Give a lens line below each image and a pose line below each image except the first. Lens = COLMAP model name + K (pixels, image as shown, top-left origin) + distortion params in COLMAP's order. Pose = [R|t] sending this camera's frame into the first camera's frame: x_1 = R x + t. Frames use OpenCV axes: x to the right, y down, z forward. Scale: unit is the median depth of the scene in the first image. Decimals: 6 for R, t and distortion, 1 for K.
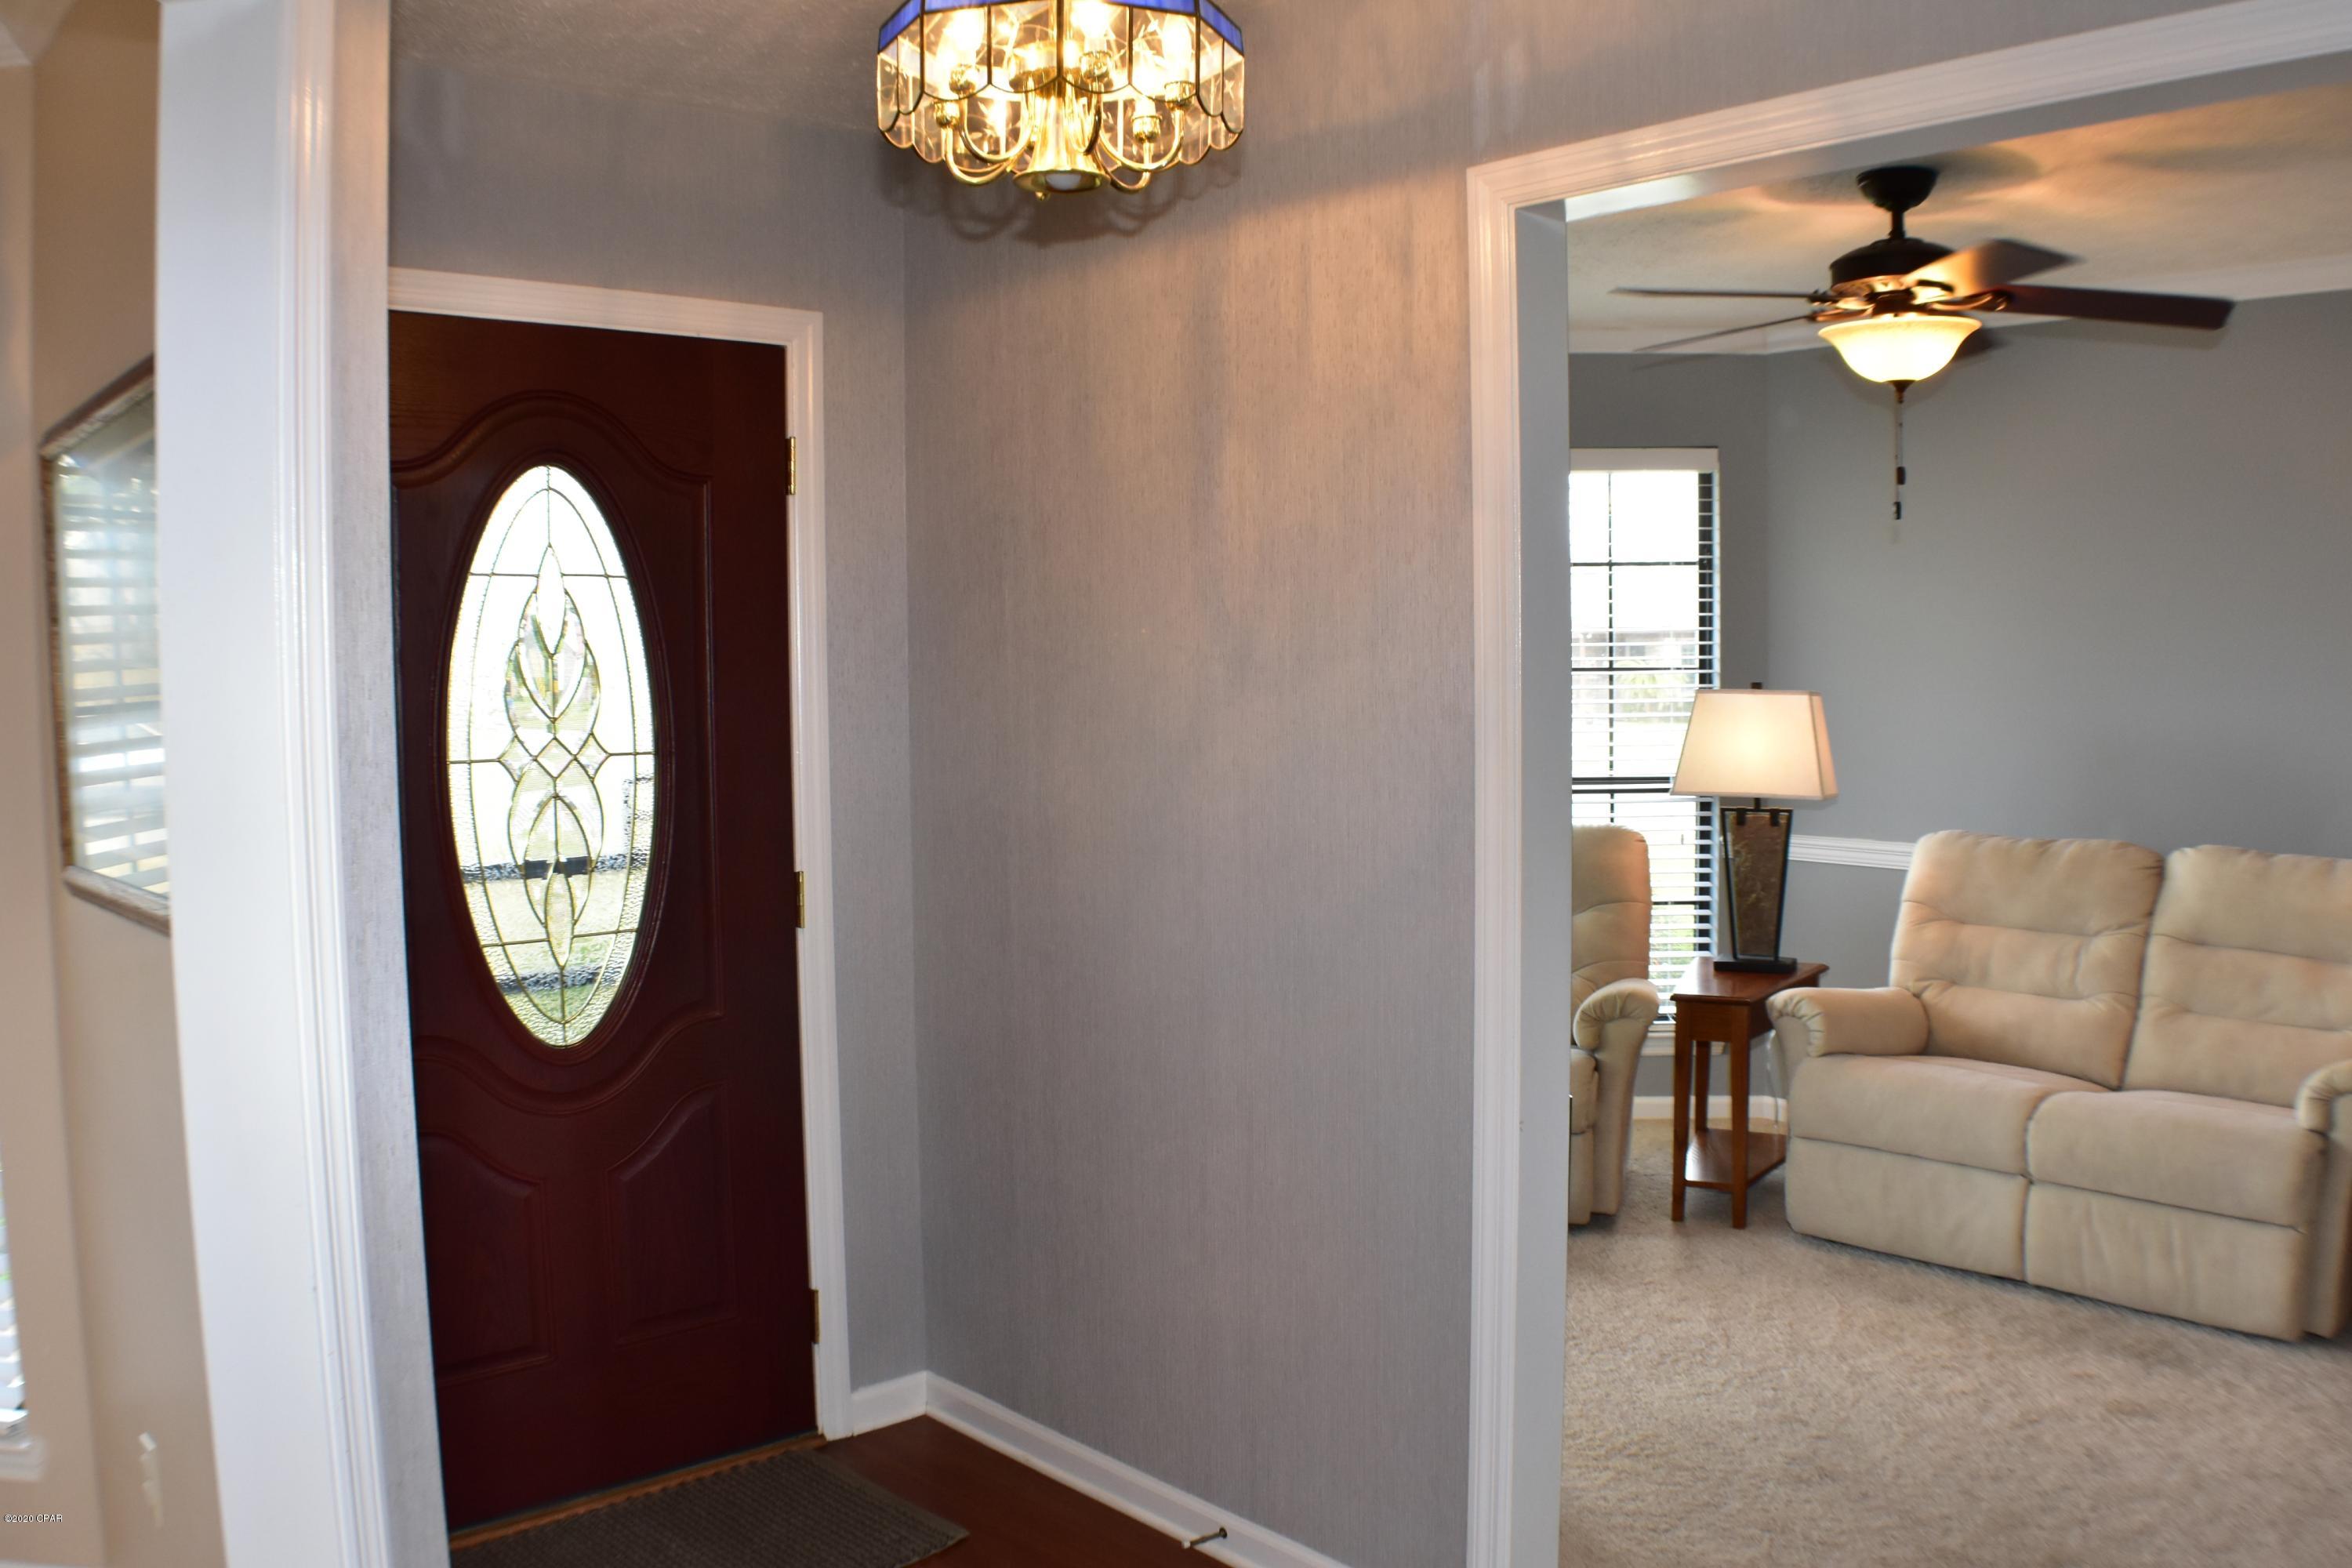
lens RADIAL K [[1961.5, 0, 1176.0], [0, 1961.5, 784.0], [0, 0, 1]] dist [-0.171203, 0.062628]
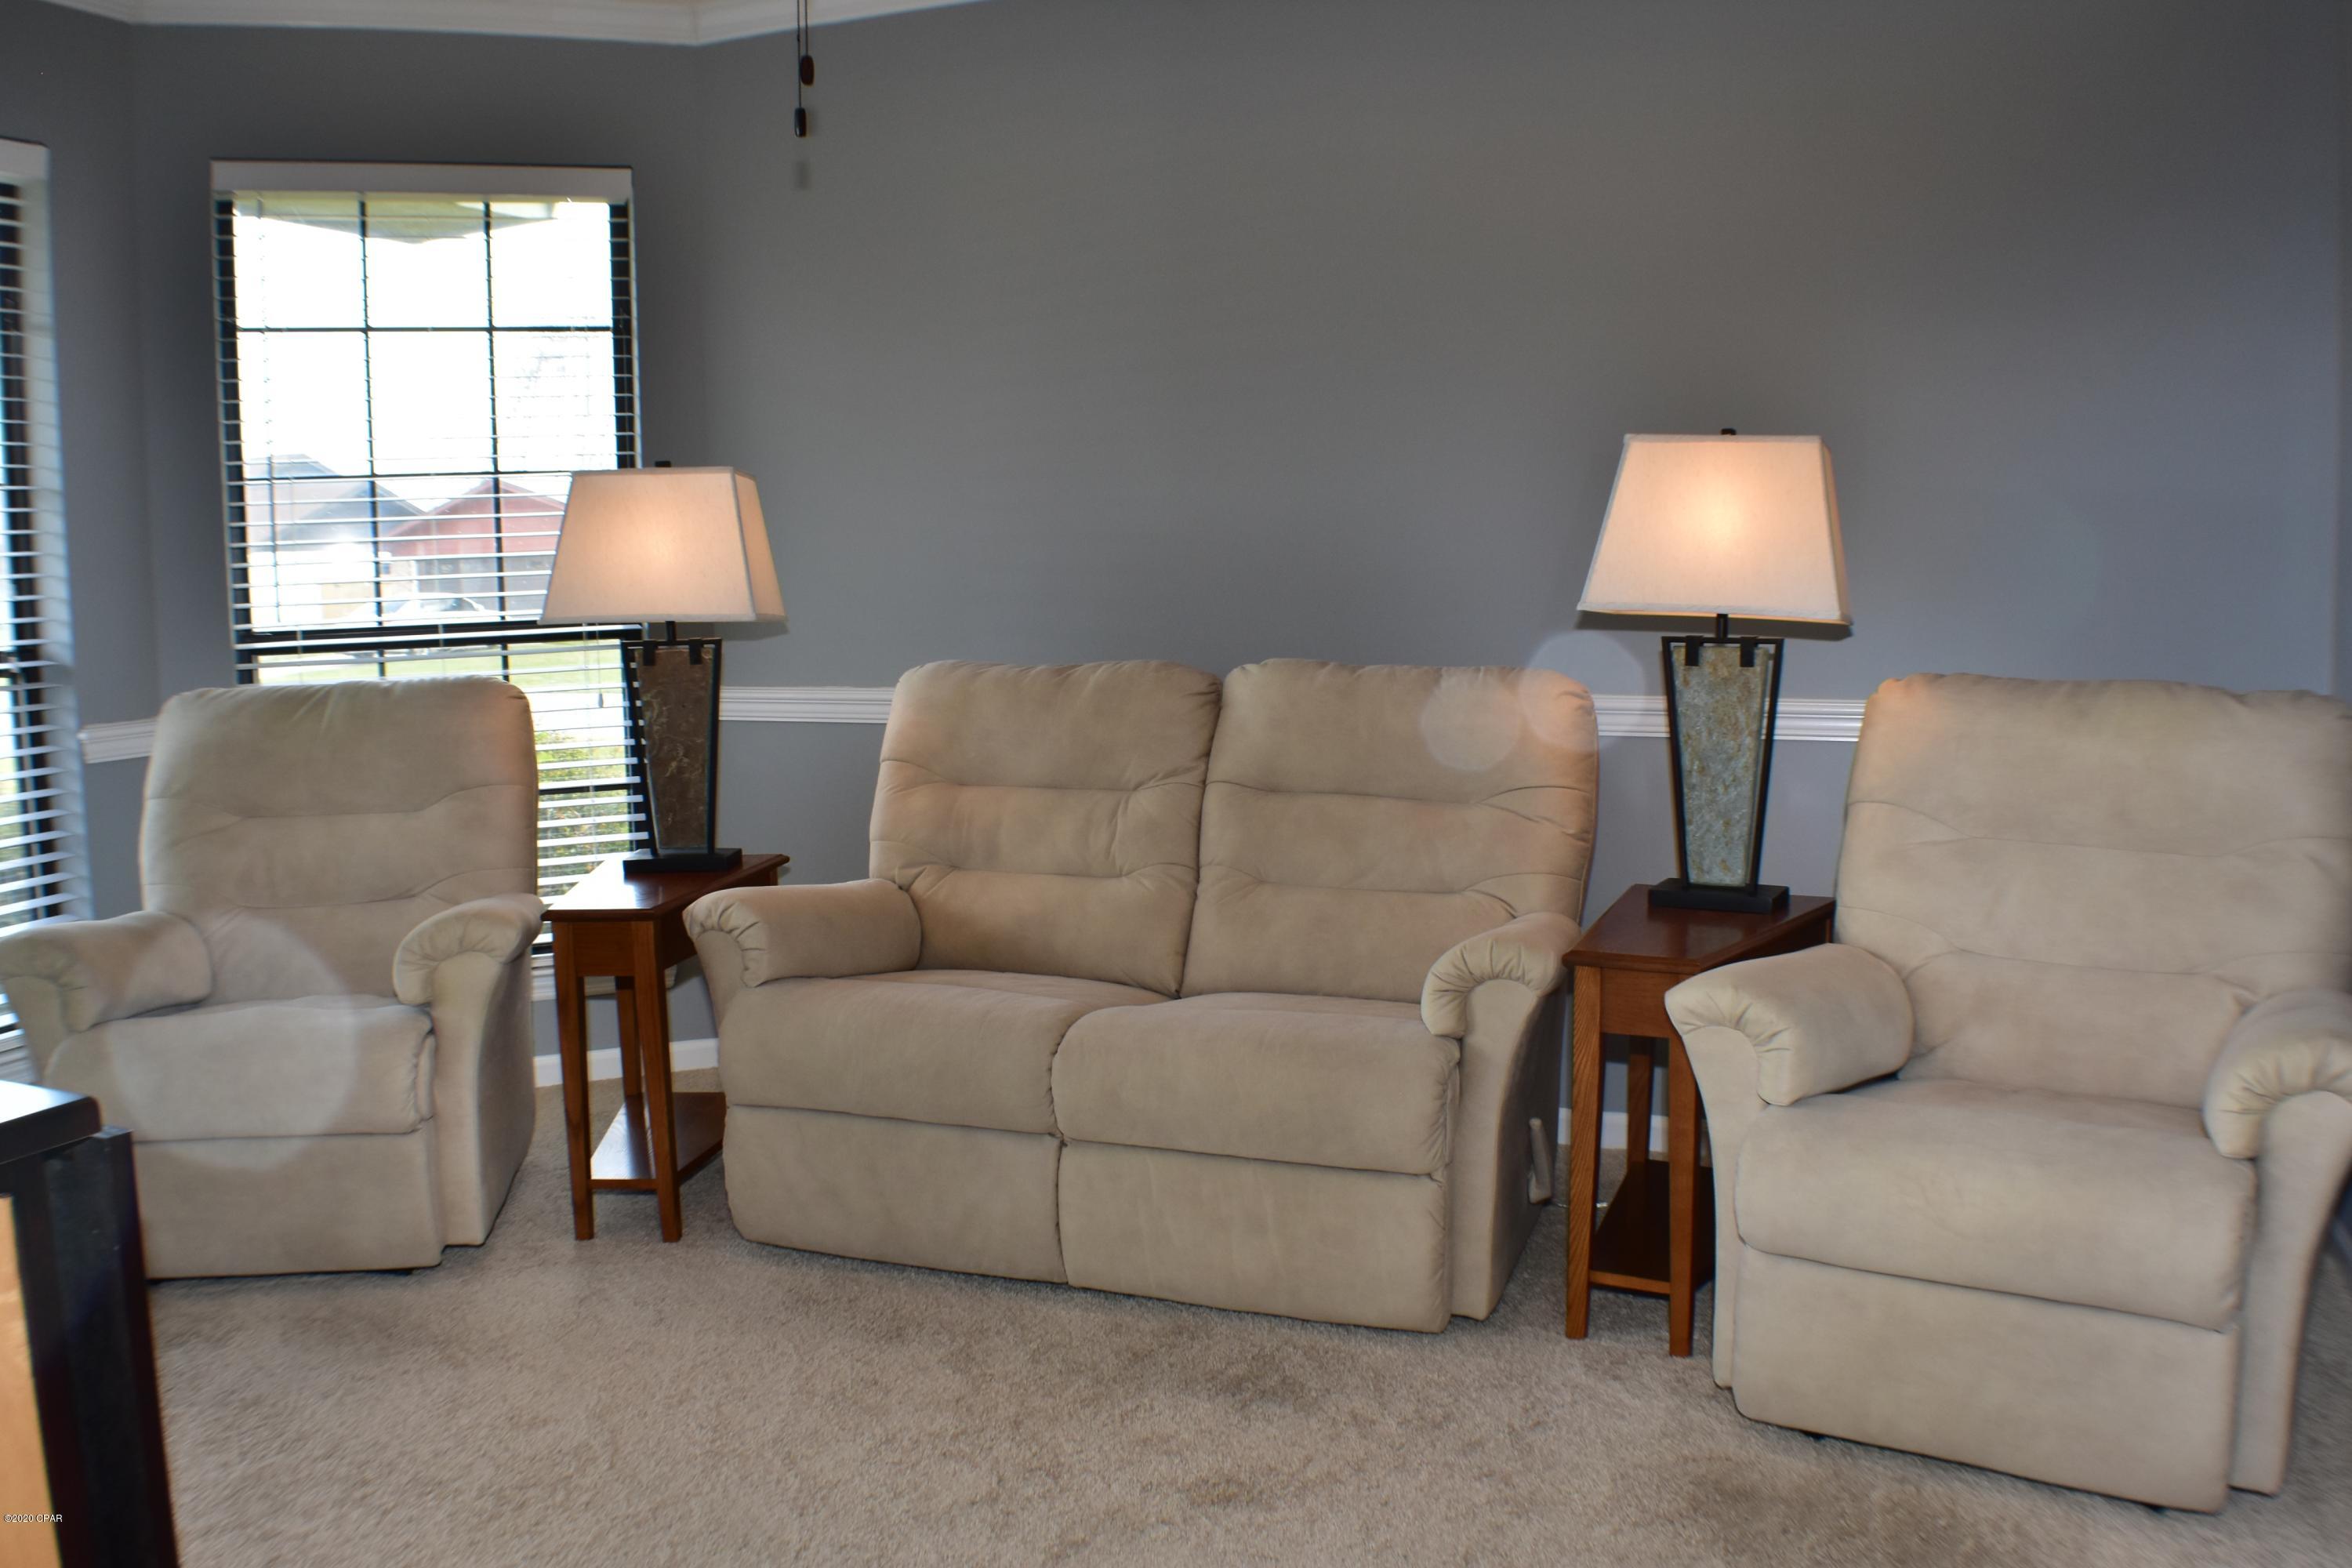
lens RADIAL K [[1877.0, 0, 1176.0], [0, 1877.0, 784.0], [0, 0, 1]] dist [-0.096235, -0.067903]
pose [[0.894665, -0.056839, 0.443106, 0.174896], [0.040317, 0.998098, 0.046626, 0.044318], [-0.444914, -0.023850, 0.895256, 0.333750]]
